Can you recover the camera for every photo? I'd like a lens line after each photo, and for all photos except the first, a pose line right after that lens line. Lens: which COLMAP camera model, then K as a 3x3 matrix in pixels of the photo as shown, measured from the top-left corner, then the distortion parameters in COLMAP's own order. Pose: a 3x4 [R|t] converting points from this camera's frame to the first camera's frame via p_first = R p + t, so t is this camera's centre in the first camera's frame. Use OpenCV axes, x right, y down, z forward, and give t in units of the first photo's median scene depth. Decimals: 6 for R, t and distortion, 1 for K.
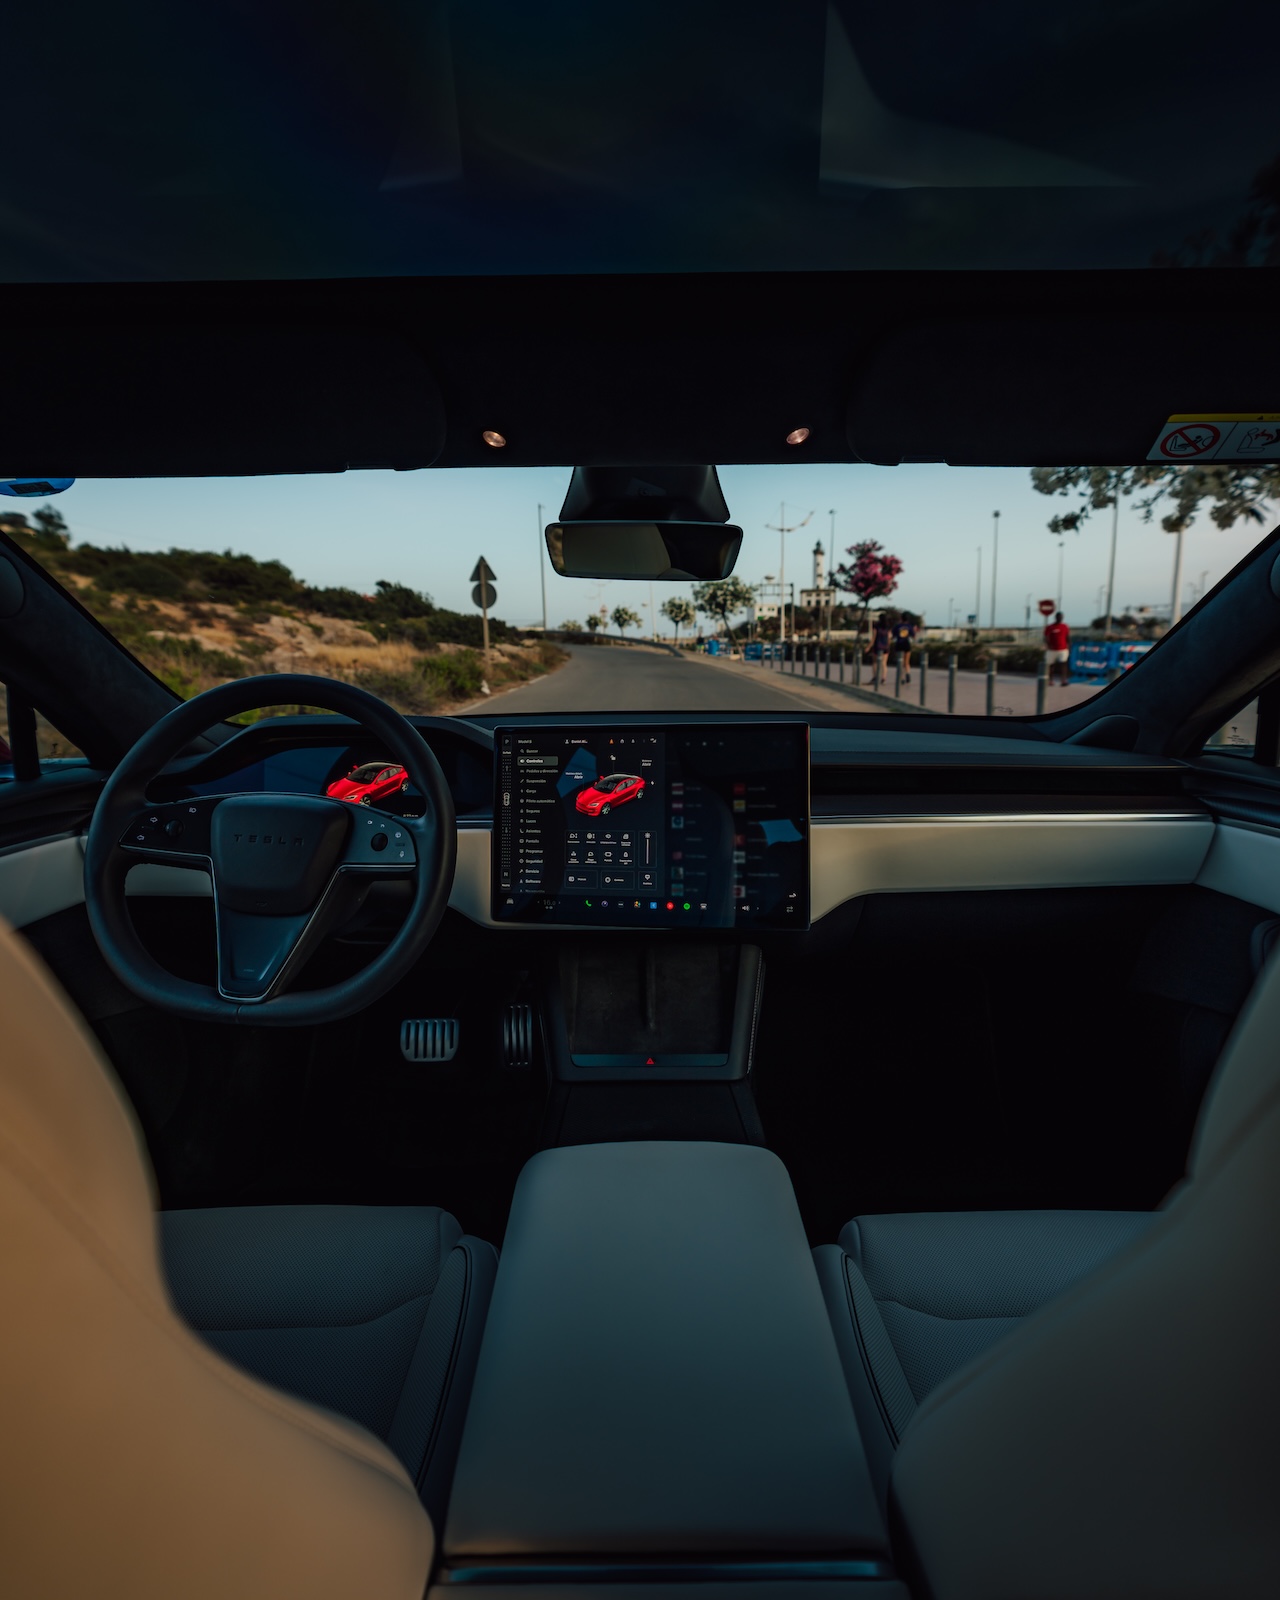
lens RADIAL K [[912.6, 0, 647.7], [0, 912.6, 797.4], [0, 0, 1]] dist [0.015887, -0.000959]
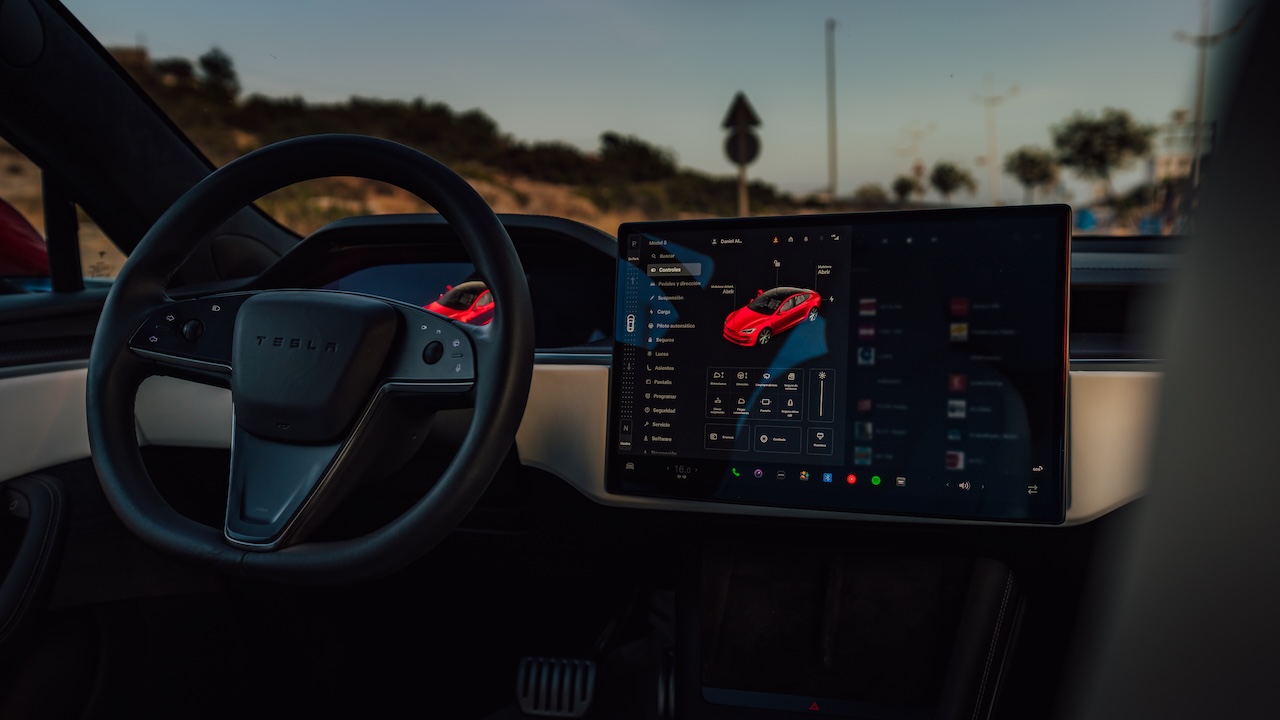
lens RADIAL K [[1301.5, 0, 631.3], [0, 1301.5, 399.0], [0, 0, 1]] dist [0.030773, 0.000000]
pose [[0.964028, 0.029332, -0.264179, 0.117941], [-0.038540, 0.998814, -0.029738, 0.092029], [0.262993, 0.038850, 0.964015, 0.017637]]
